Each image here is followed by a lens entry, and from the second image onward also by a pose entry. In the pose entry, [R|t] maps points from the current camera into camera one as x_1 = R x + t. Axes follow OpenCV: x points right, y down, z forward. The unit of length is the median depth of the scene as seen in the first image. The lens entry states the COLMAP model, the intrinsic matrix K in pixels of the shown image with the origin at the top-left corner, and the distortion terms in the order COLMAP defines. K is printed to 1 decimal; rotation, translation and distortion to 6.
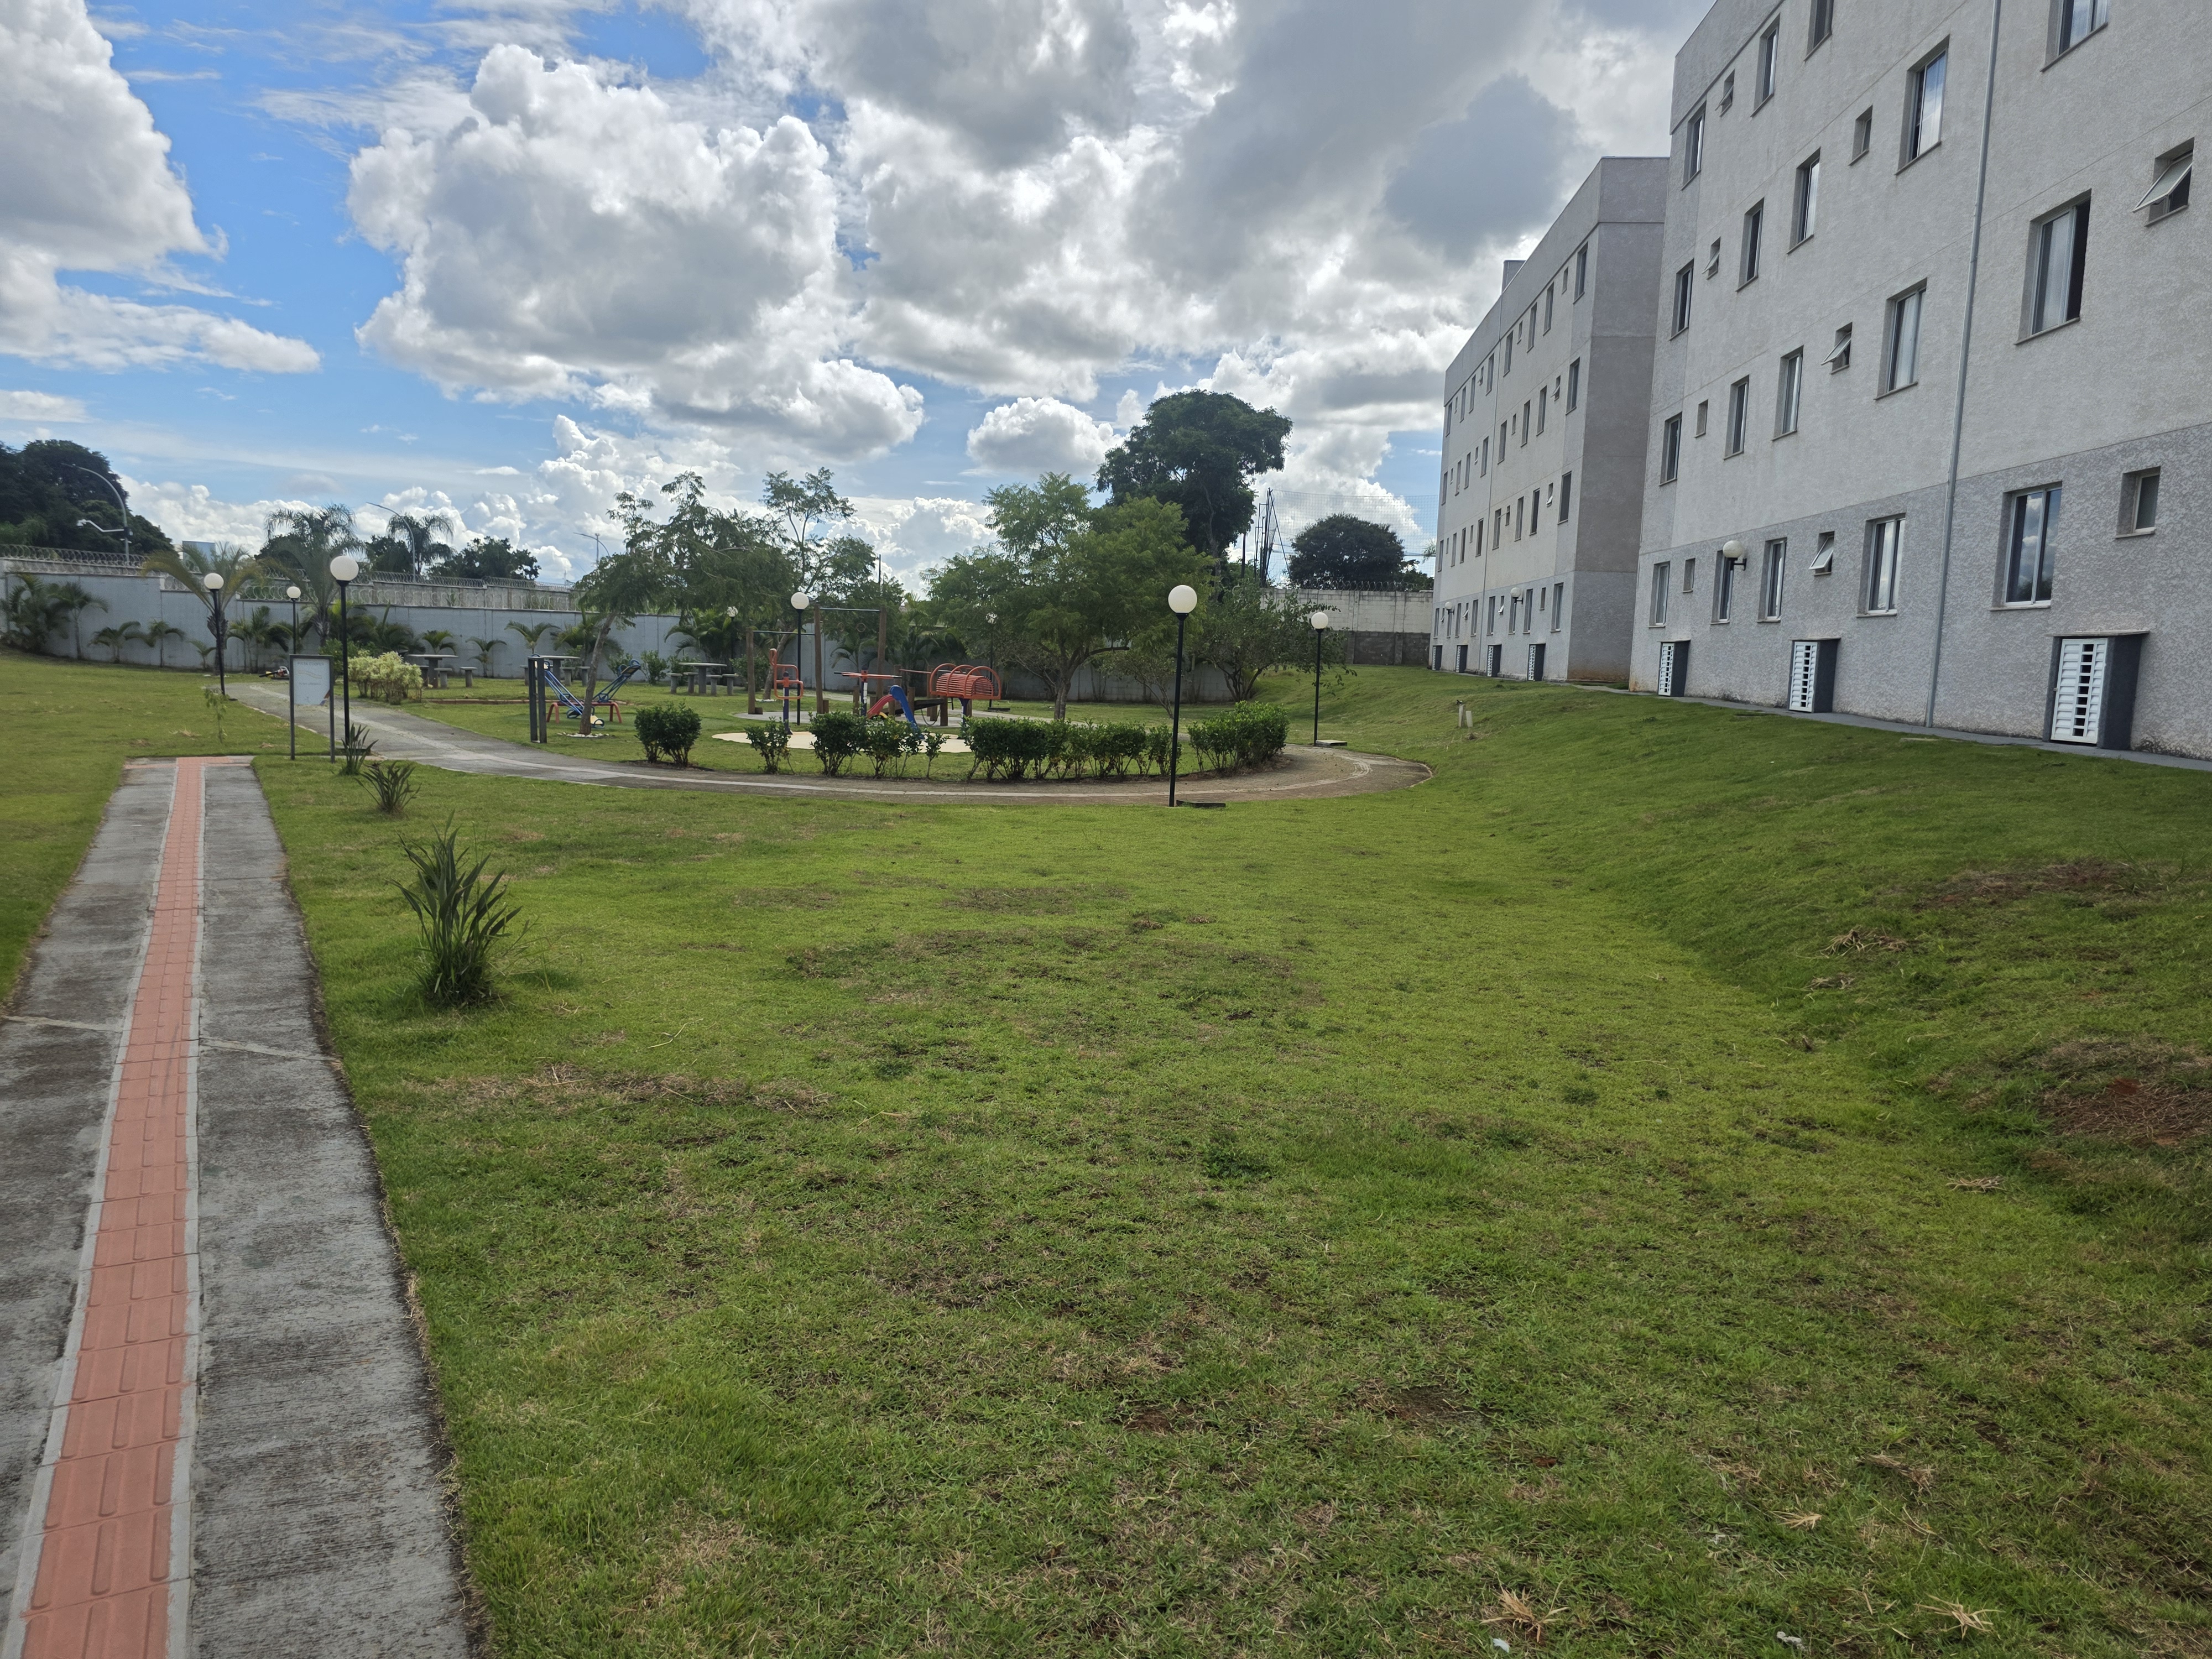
lens RADIAL K [[1498.4, 0, 1110.6], [0, 1498.4, 804.4], [0, 0, 1]] dist [0.058694, -0.055660]
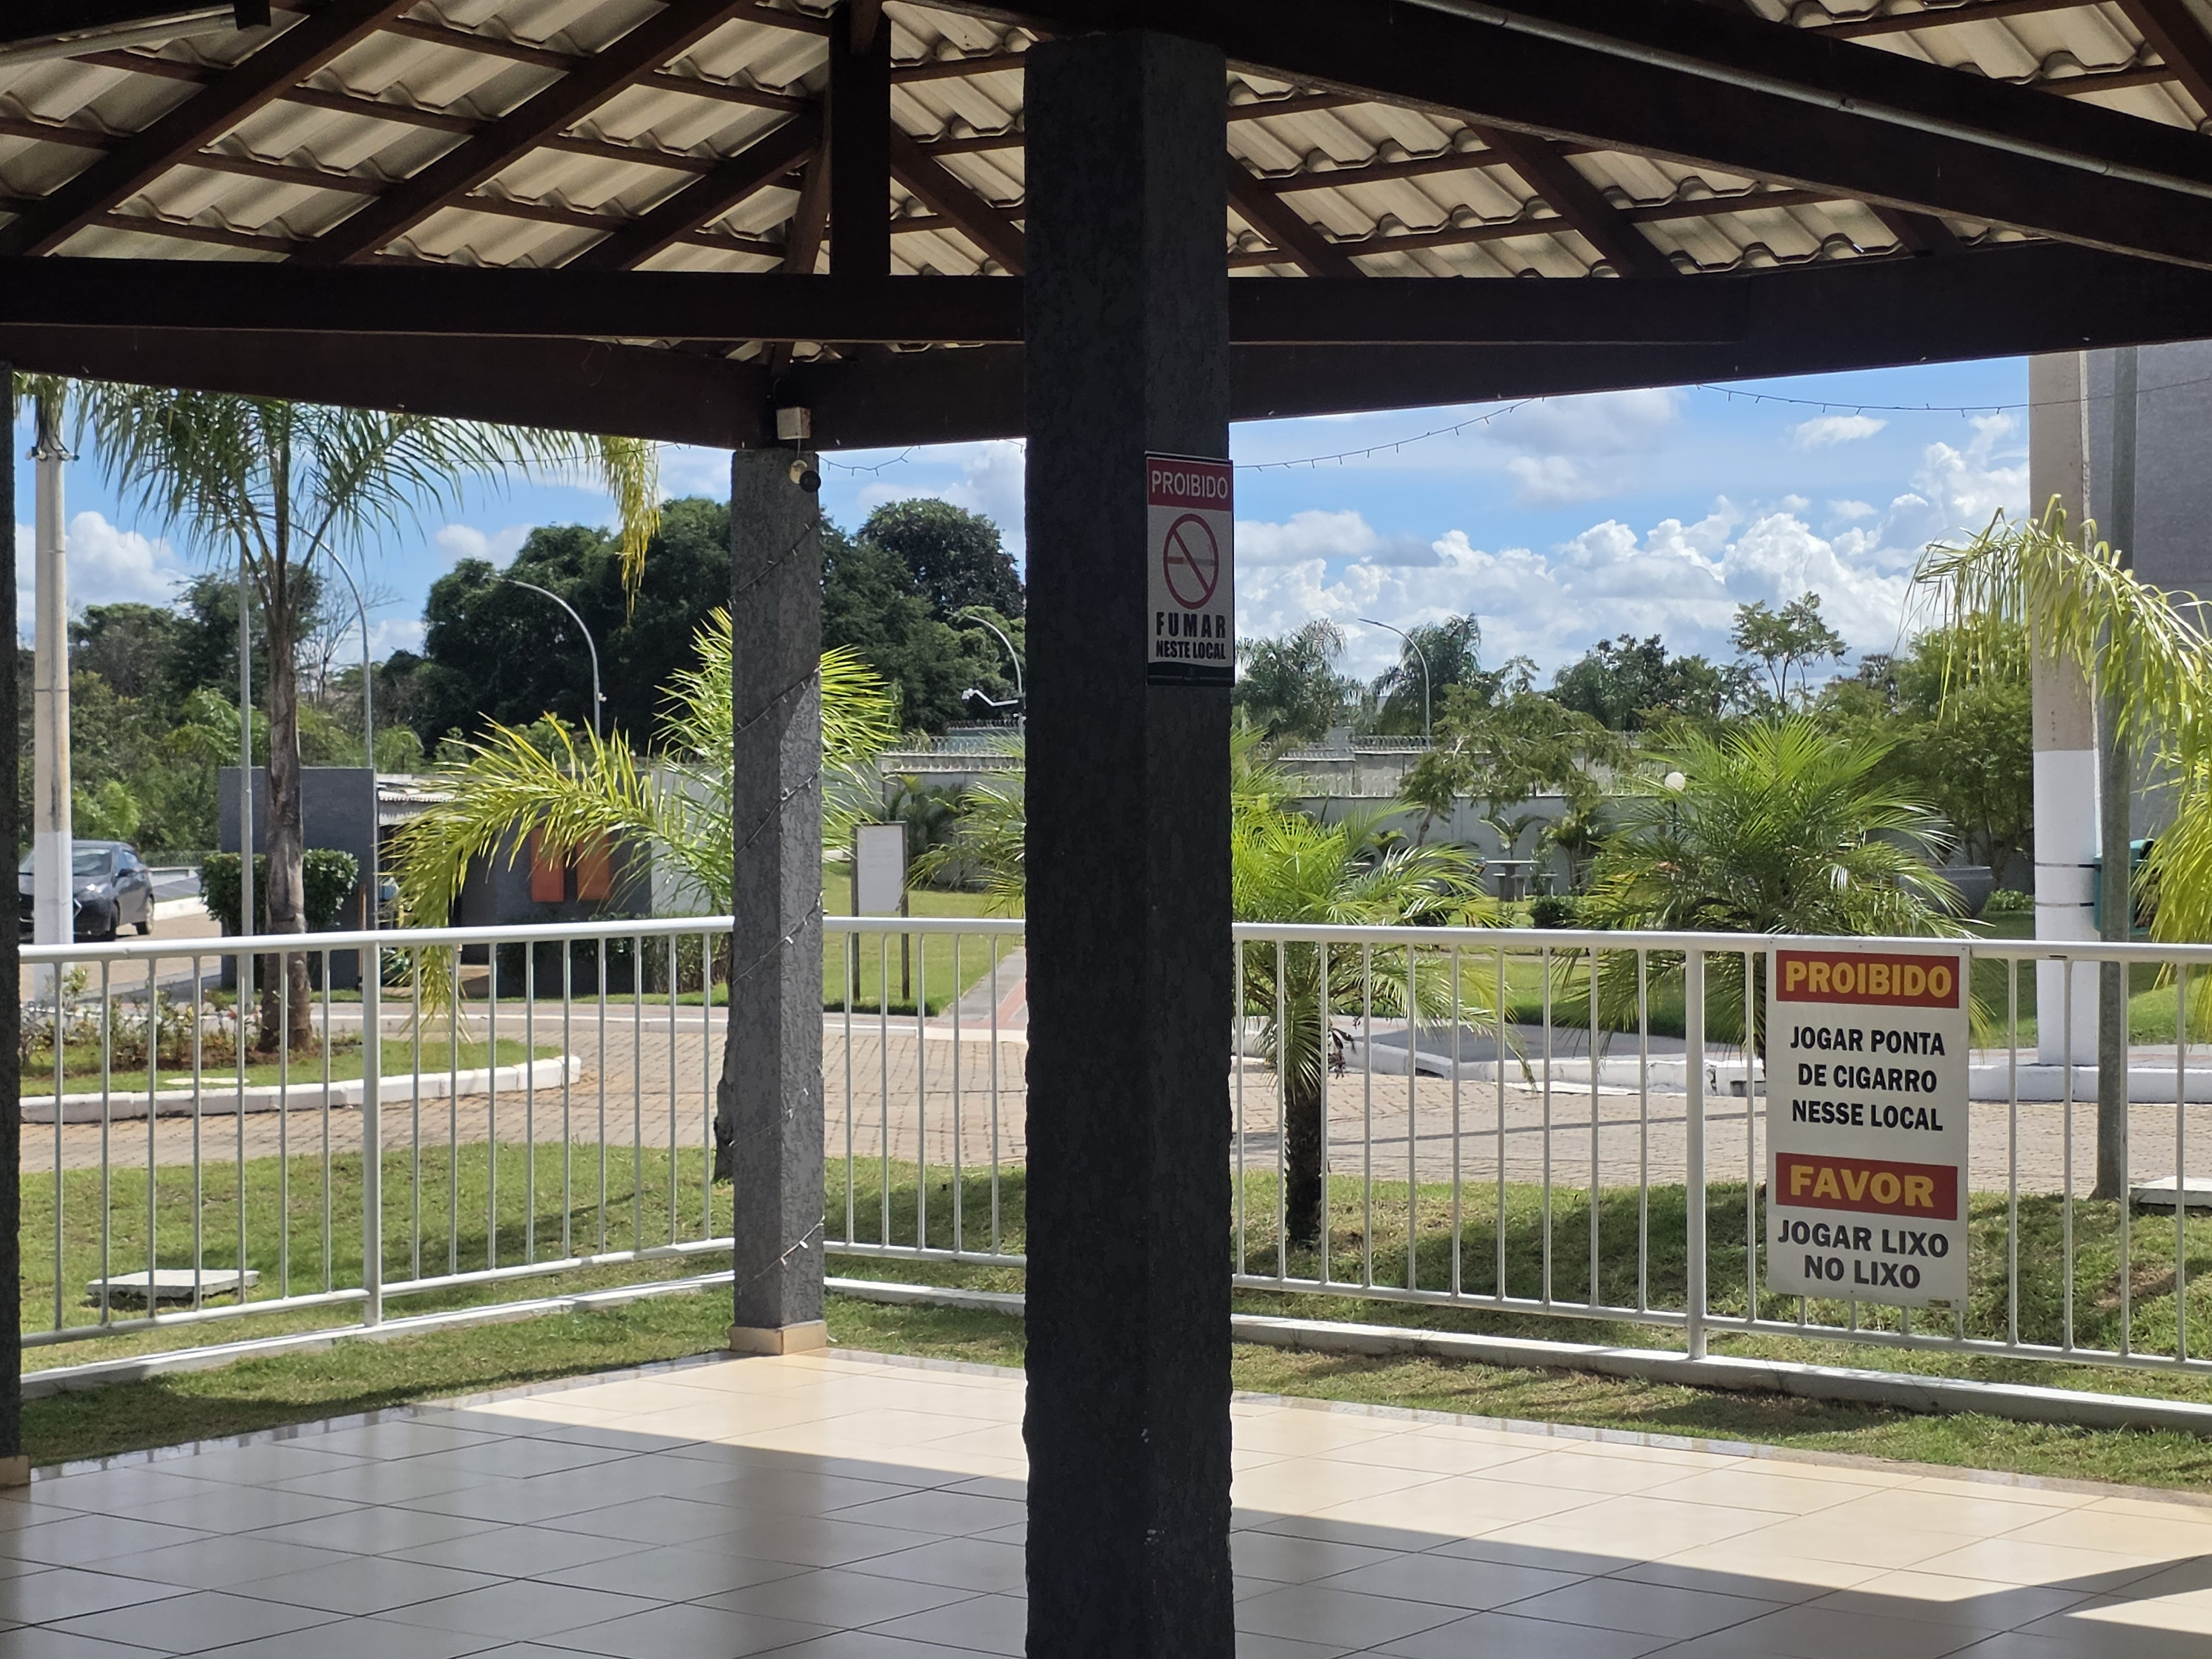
lens RADIAL K [[4112.5, 0, 1090.9], [0, 4112.5, 820.8], [0, 0, 1]] dist [0.181432, 0.000000]
pose [[0.850095, -0.034551, -0.525495, 0.542051], [-0.022994, 0.994459, -0.102583, 0.097657], [0.526128, 0.099288, 0.844589, -0.838317]]
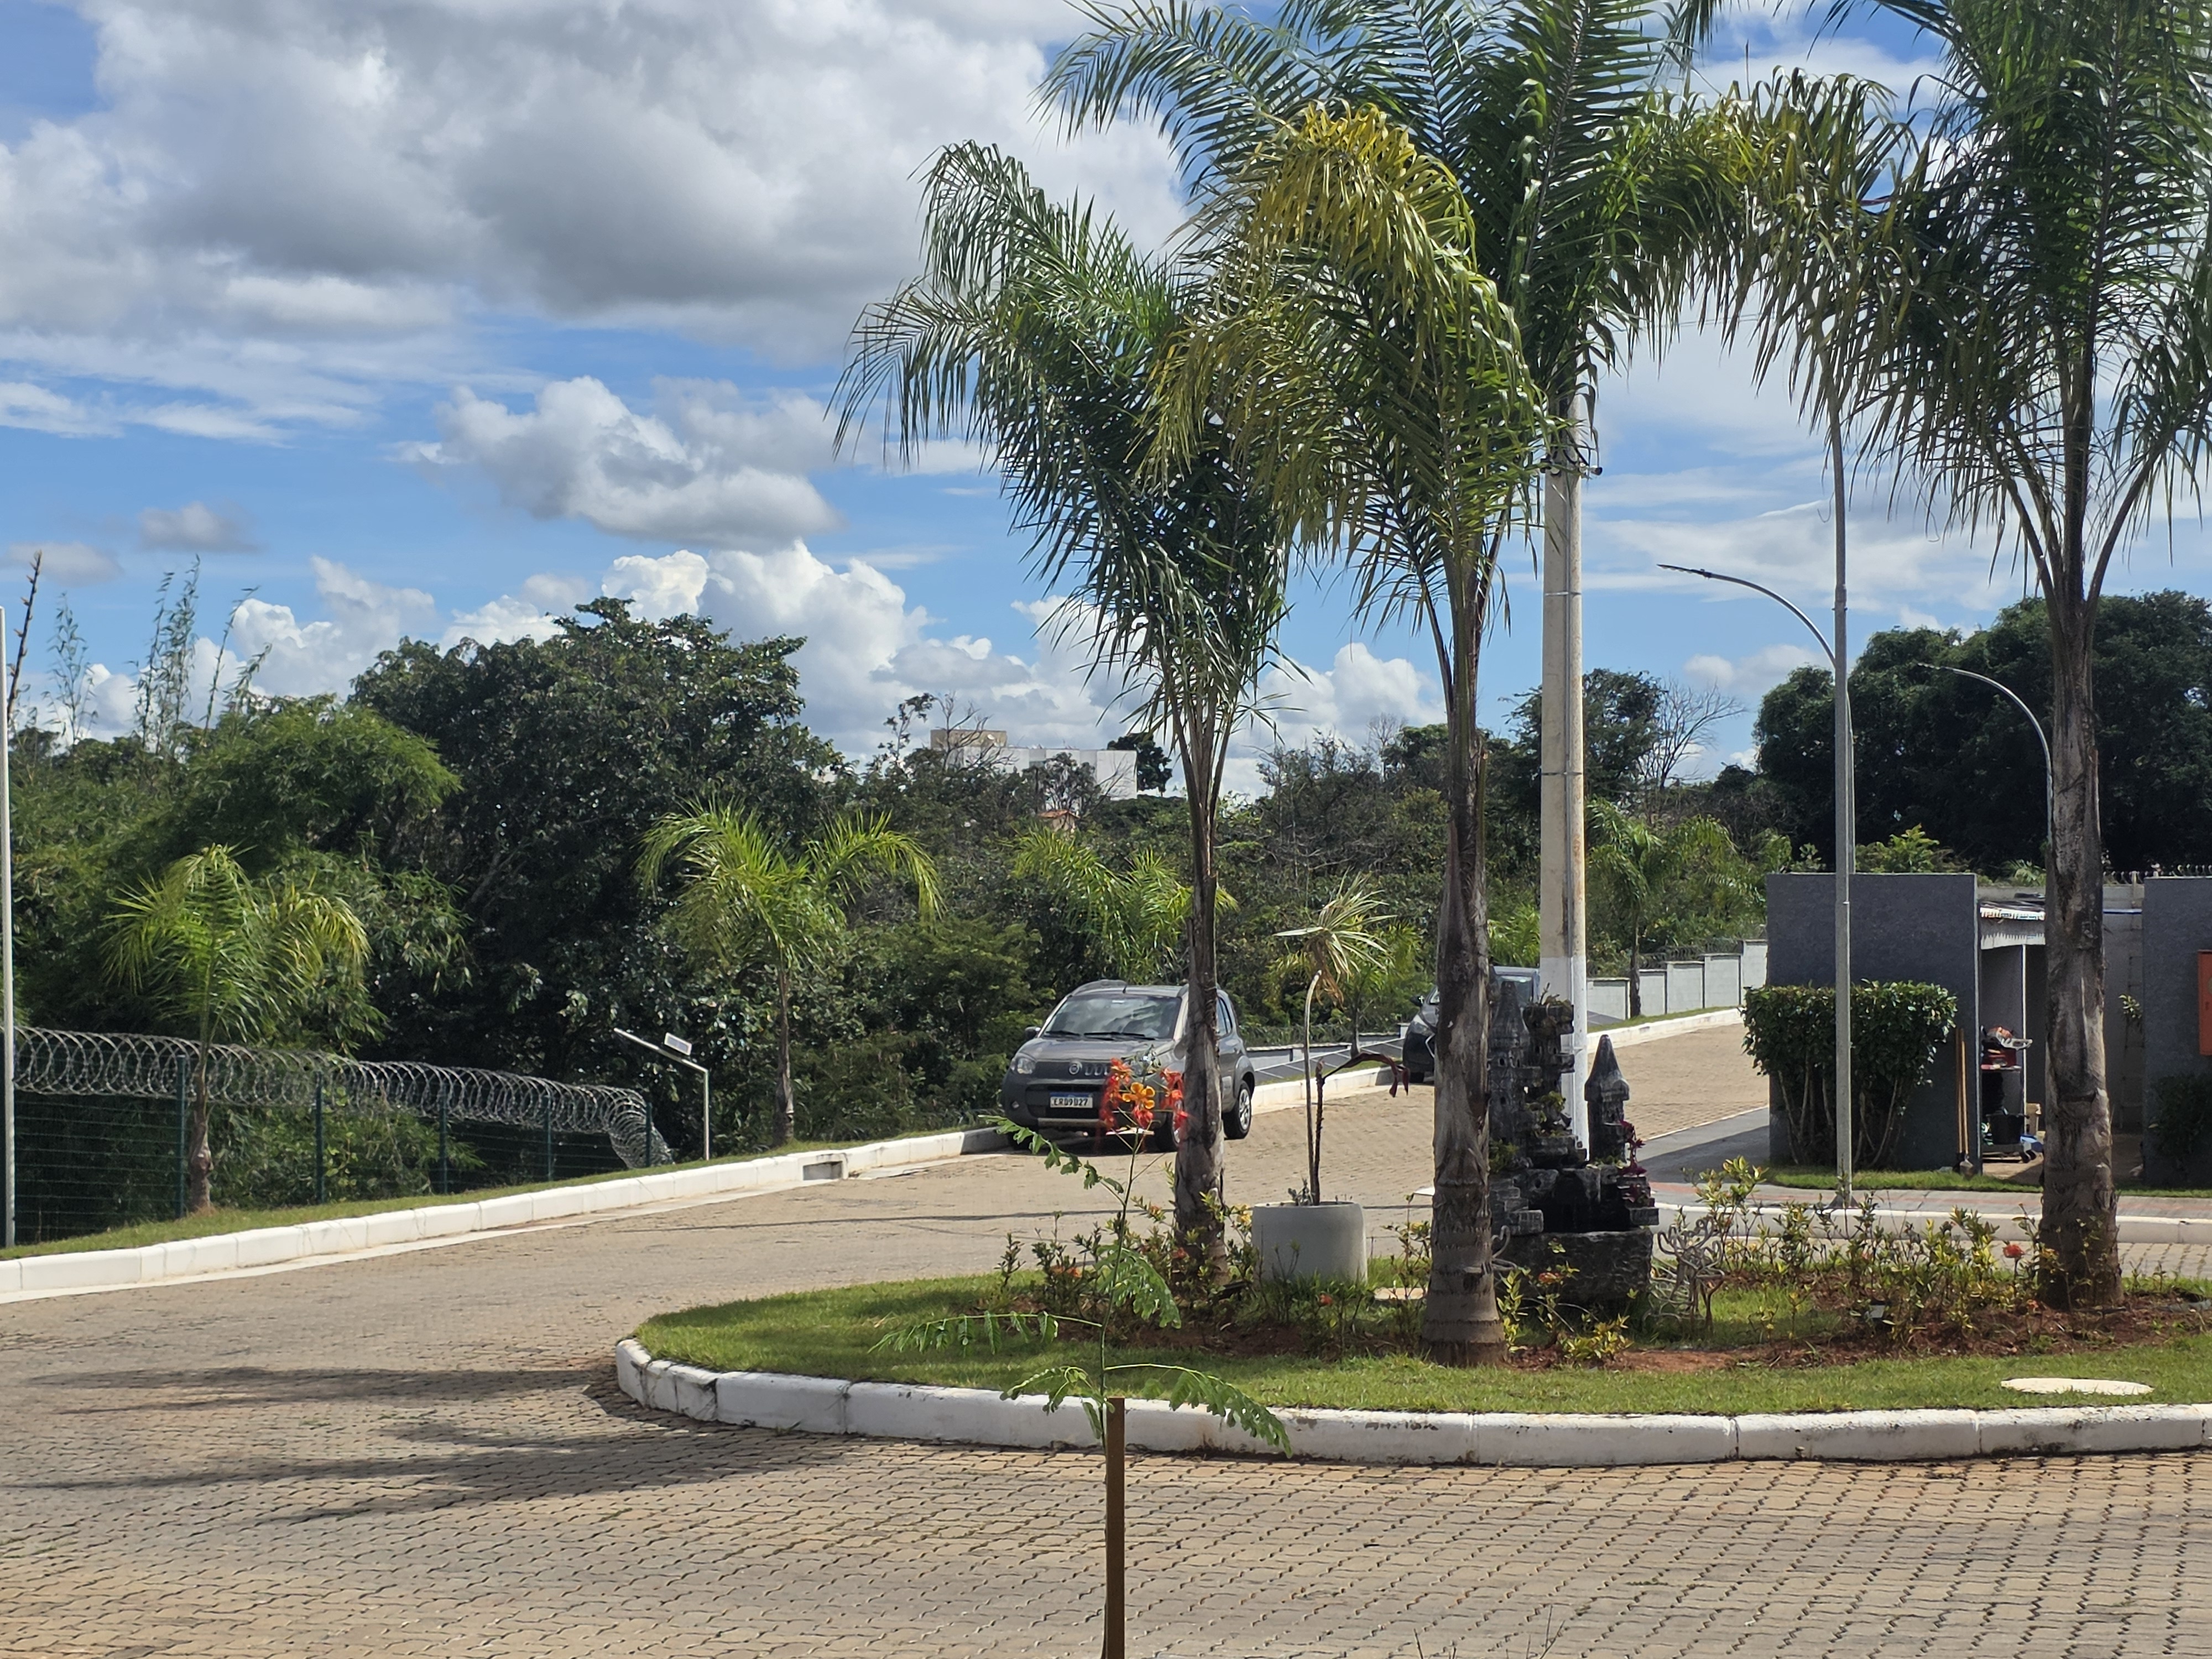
lens RADIAL K [[4112.5, 0, 1093.0], [0, 4112.5, 839.3], [0, 0, 1]] dist [0.181432, 0.000000]
pose [[0.654009, -0.052129, -0.754688, 0.293464], [-0.055415, 0.991641, -0.116518, 0.072522], [0.754454, 0.118025, 0.645654, -0.664622]]
